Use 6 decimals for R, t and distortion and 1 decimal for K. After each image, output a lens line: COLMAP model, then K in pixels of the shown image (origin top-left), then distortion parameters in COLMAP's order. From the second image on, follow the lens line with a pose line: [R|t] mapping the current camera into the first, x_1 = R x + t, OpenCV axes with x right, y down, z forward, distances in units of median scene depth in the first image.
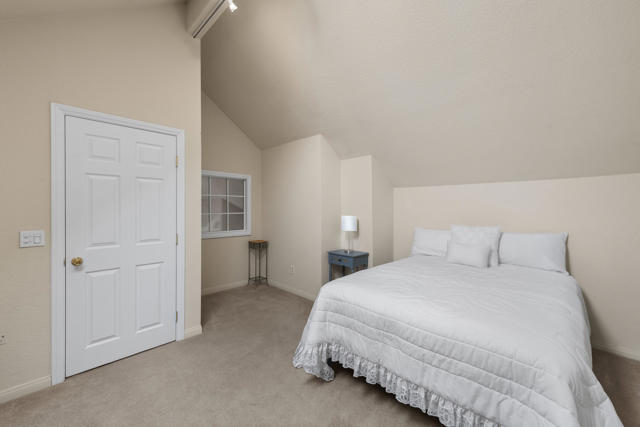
lens RADIAL K [[252.3, 0, 322.2], [0, 252.3, 207.8], [0, 0, 1]] dist [0.008218, -0.000311]
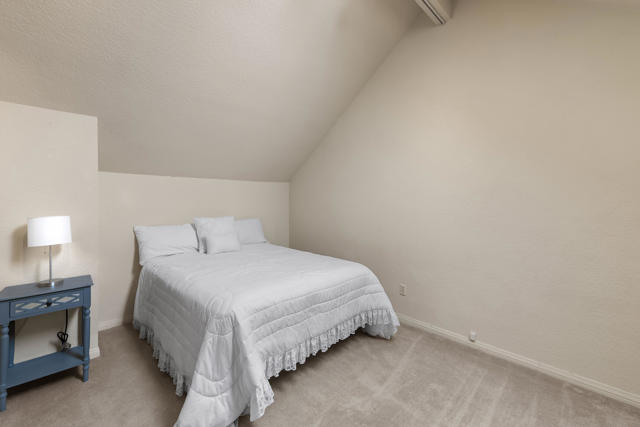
lens RADIAL K [[252.3, 0, 322.2], [0, 252.3, 207.8], [0, 0, 1]] dist [0.008218, -0.000311]
pose [[0.059289, -0.029324, 0.997810, -0.830041], [0.009622, 0.999539, 0.028803, 0.006551], [-0.998195, 0.007894, 0.059543, 0.823741]]
